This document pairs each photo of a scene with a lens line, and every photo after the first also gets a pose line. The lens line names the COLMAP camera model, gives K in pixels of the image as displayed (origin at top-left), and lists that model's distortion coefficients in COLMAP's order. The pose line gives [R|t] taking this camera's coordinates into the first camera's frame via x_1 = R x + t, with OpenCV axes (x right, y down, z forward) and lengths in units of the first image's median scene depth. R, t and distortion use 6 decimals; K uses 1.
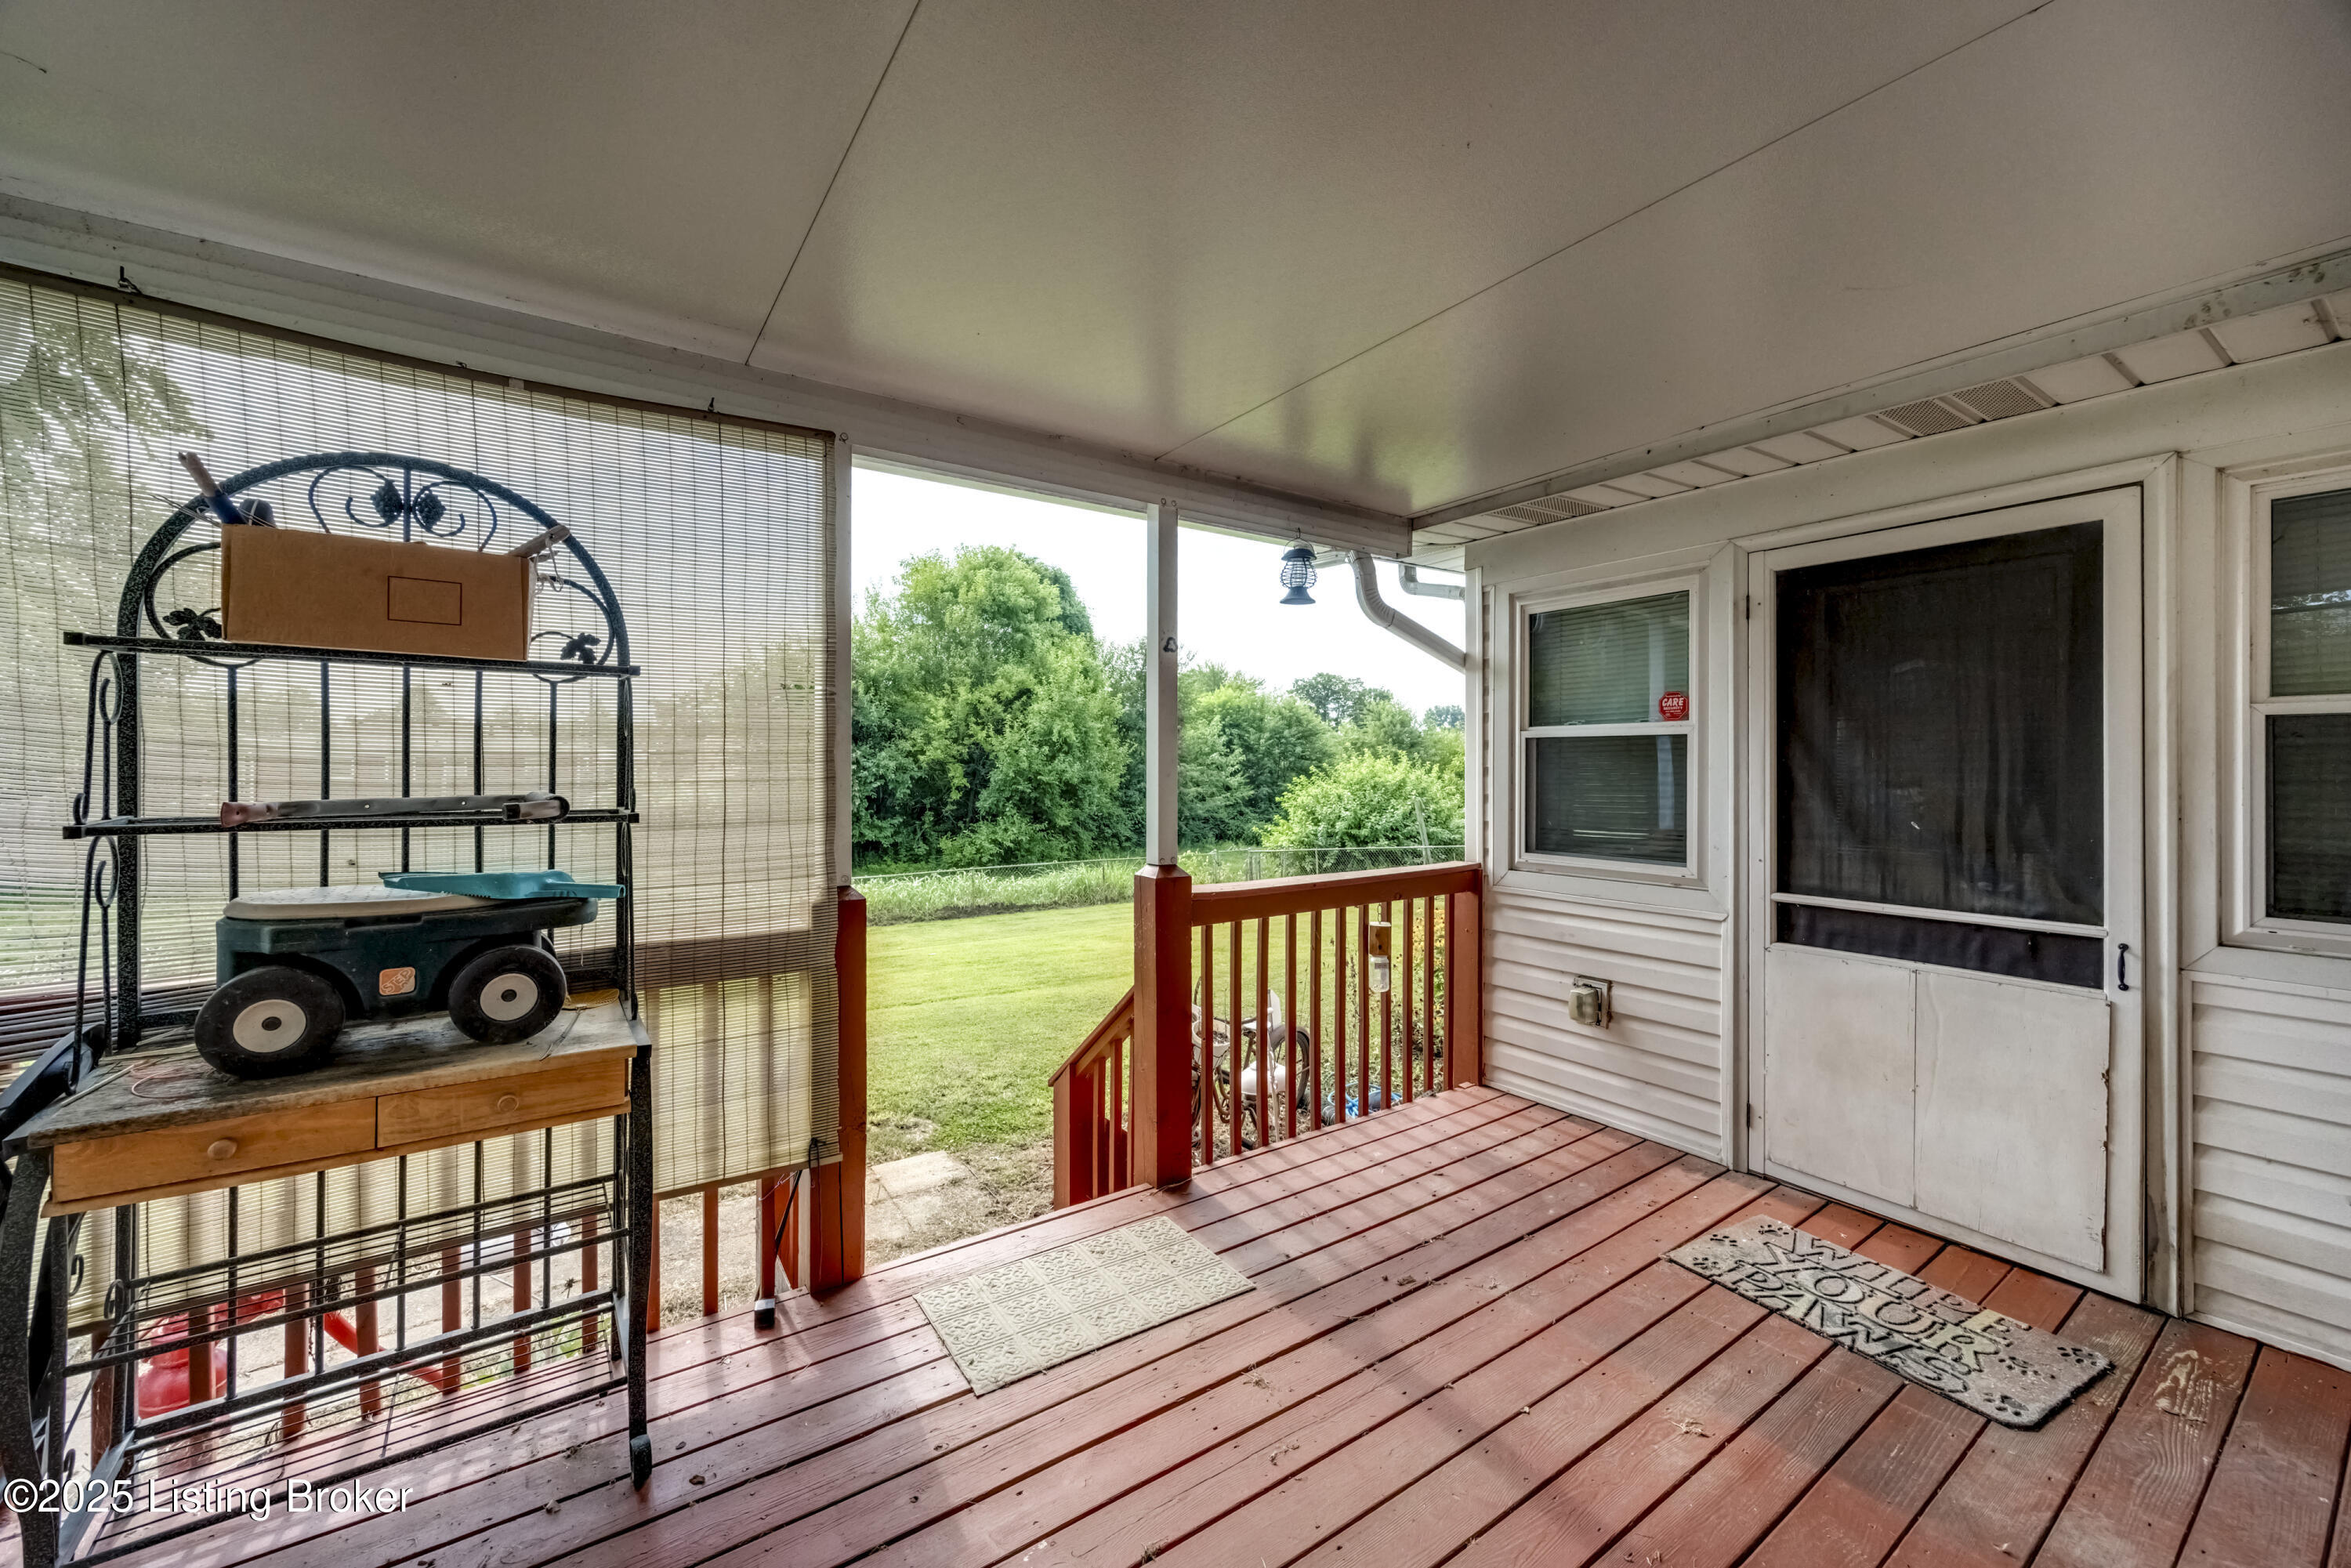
lens RADIAL K [[892.4, 0, 1179.6], [0, 892.4, 767.2], [0, 0, 1]] dist [-0.014174, 0.001354]
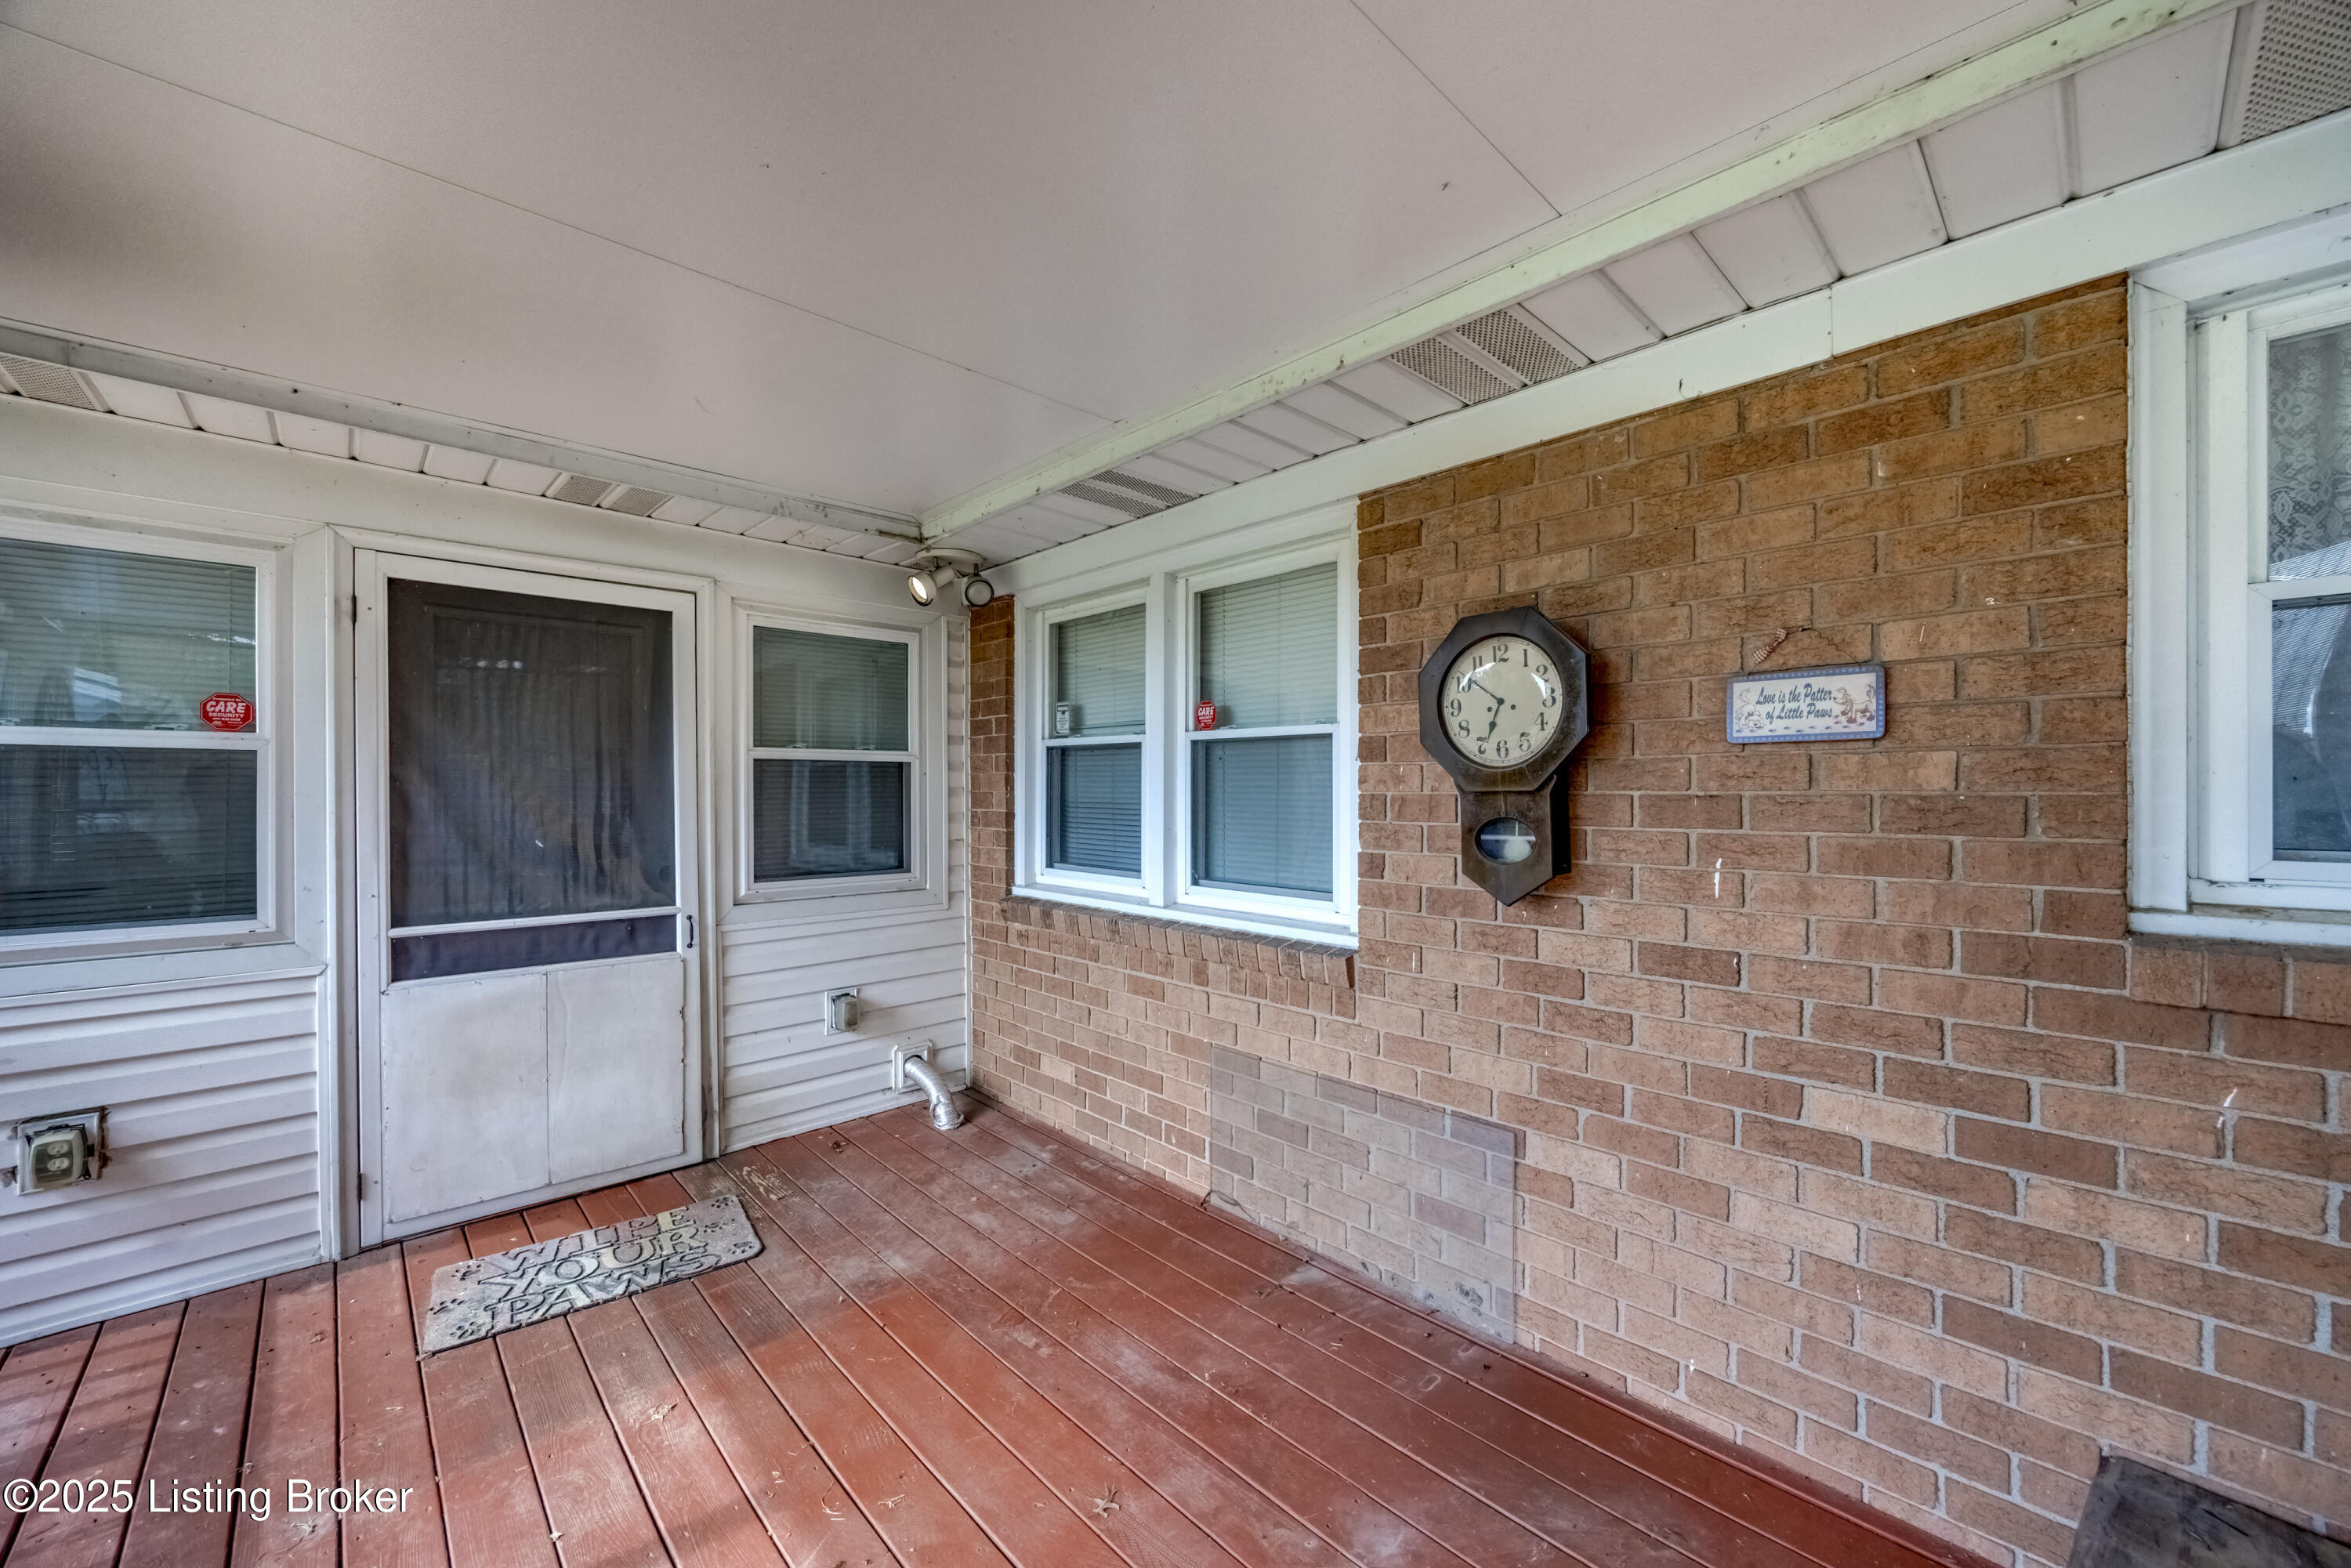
lens RADIAL K [[892.4, 0, 1167.0], [0, 892.4, 789.8], [0, 0, 1]] dist [-0.014174, 0.001354]
pose [[-0.156828, -0.001683, 0.987624, -0.400806], [0.002093, 0.999996, 0.002036, -0.002257], [-0.987624, 0.002386, -0.156824, 0.397204]]
